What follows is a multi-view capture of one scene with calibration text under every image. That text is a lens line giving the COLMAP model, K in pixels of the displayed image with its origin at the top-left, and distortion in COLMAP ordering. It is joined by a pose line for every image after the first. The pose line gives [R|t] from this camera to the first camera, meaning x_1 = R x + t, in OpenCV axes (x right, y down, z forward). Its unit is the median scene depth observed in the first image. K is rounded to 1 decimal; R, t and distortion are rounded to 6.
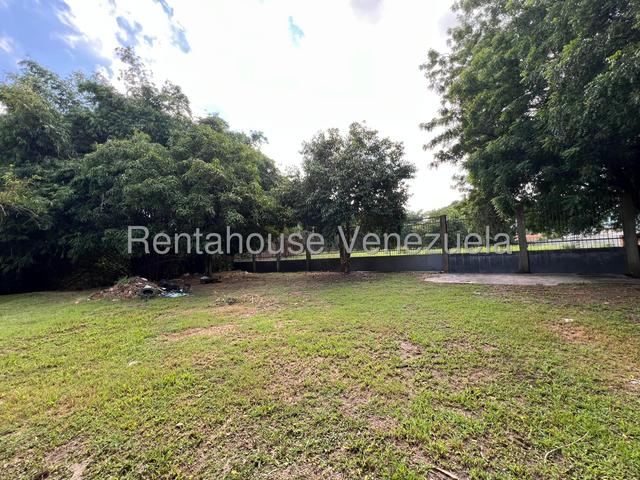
lens RADIAL K [[256.7, 0, 320.1], [0, 256.7, 240.8], [0, 0, 1]] dist [-0.000036, 0.000506]
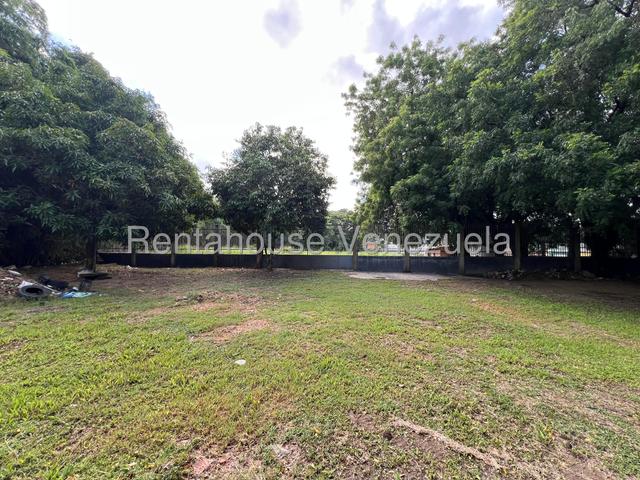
lens RADIAL K [[256.7, 0, 320.3], [0, 256.7, 241.7], [0, 0, 1]] dist [-0.000036, 0.000506]
pose [[0.862318, 0.074632, 0.500836, -0.251066], [-0.079354, 0.996775, -0.011907, 0.010989], [-0.500110, -0.029476, 0.865460, 0.022375]]
